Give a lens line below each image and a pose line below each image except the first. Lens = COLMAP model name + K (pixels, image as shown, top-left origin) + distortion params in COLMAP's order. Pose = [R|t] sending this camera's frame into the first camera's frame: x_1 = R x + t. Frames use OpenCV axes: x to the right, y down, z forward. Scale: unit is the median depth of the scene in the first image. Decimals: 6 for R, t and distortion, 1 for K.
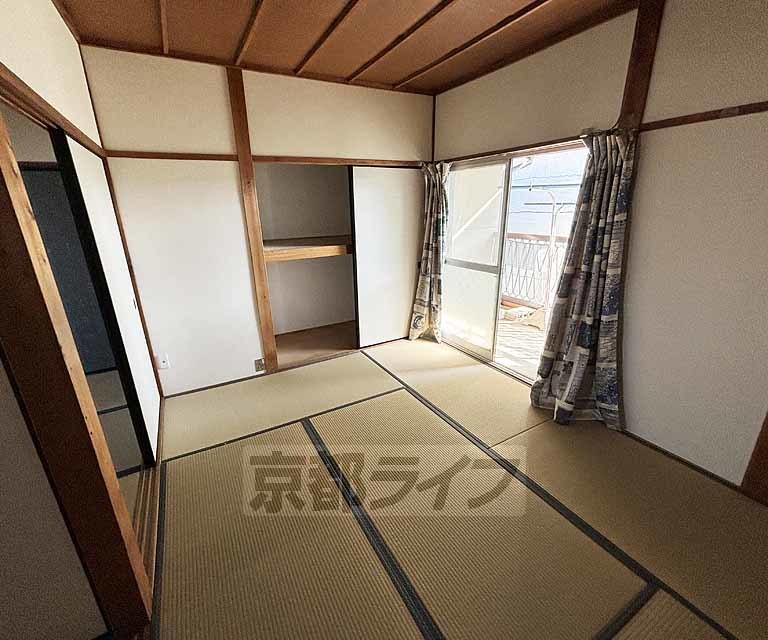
lens RADIAL K [[346.6, 0, 376.3], [0, 346.6, 320.4], [0, 0, 1]] dist [0.001498, 0.000808]
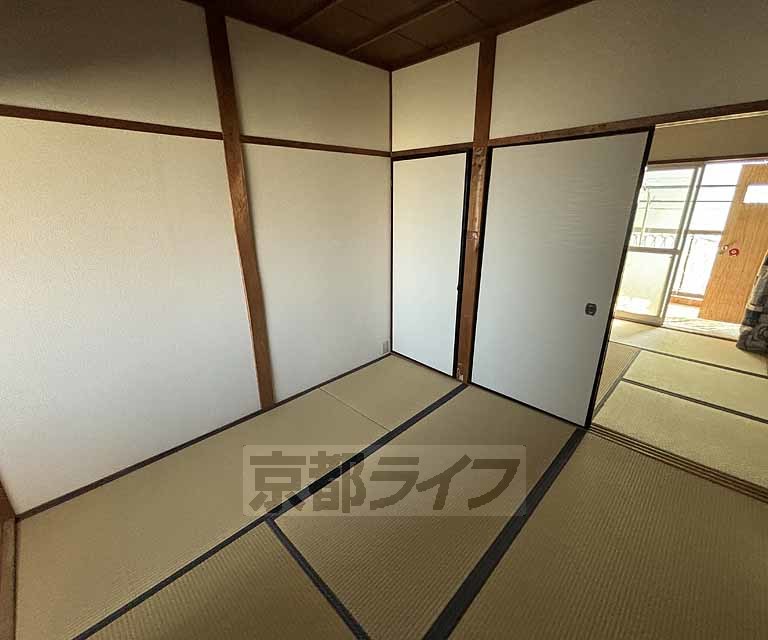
lens RADIAL K [[346.6, 0, 382.9], [0, 346.6, 317.9], [0, 0, 1]] dist [0.001498, 0.000808]
pose [[0.957409, -0.077277, 0.278200, -0.986916], [0.078866, 0.996870, 0.005493, 0.005282], [-0.277754, 0.016682, 0.960507, 0.066820]]
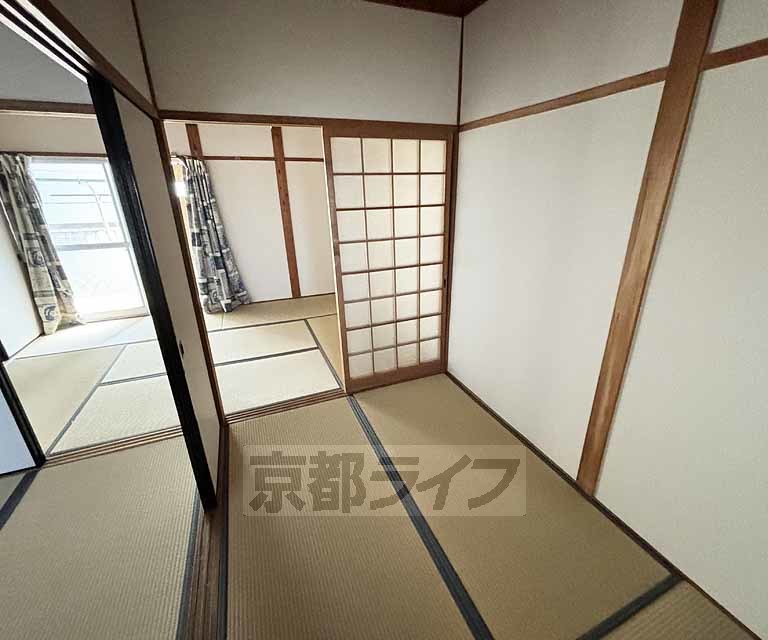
lens RADIAL K [[346.6, 0, 394.2], [0, 346.6, 319.1], [0, 0, 1]] dist [0.001498, 0.000808]
pose [[0.092712, -0.329247, 0.939681, -0.838366], [0.323228, 0.902587, 0.284359, 0.063300], [-0.941769, 0.277368, 0.190102, -0.132643]]
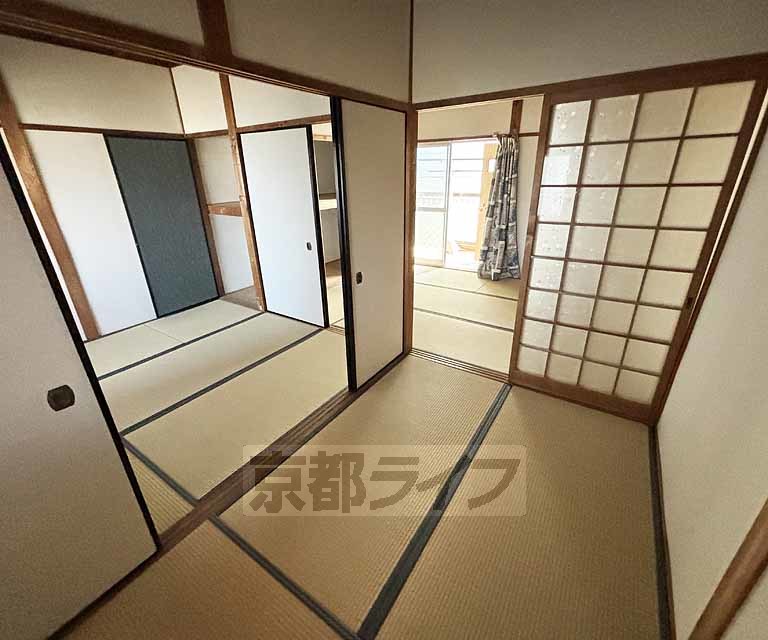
lens RADIAL K [[346.6, 0, 378.3], [0, 346.6, 319.7], [0, 0, 1]] dist [0.001498, 0.000808]
pose [[0.888127, -0.175037, 0.424962, -0.712226], [0.144580, 0.984099, 0.103182, 0.153871], [-0.436265, -0.030198, 0.899311, -0.389050]]
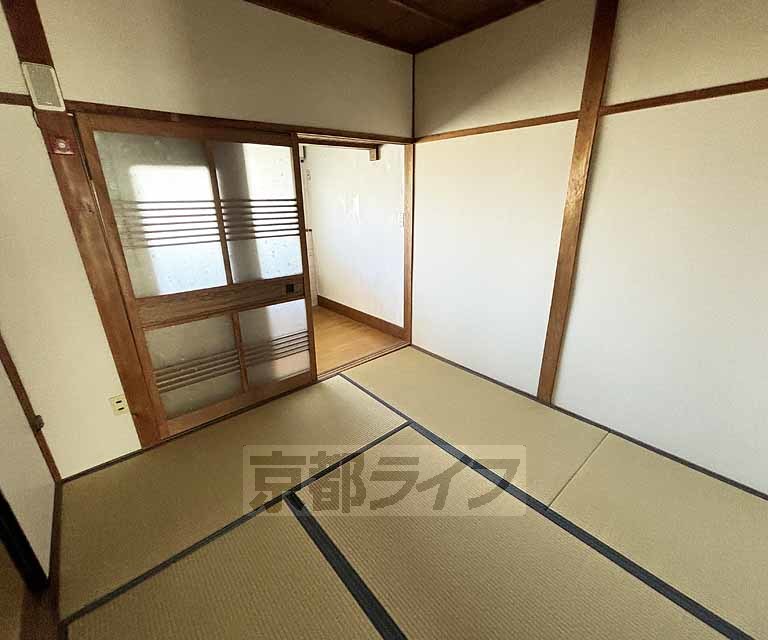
lens RADIAL K [[346.6, 0, 382.7], [0, 346.6, 323.8], [0, 0, 1]] dist [0.001498, 0.000808]
pose [[0.208618, 0.371668, -0.904622, -0.473122], [-0.301743, 0.904309, 0.301954, -0.087187], [0.930285, 0.209970, 0.300803, 0.303539]]
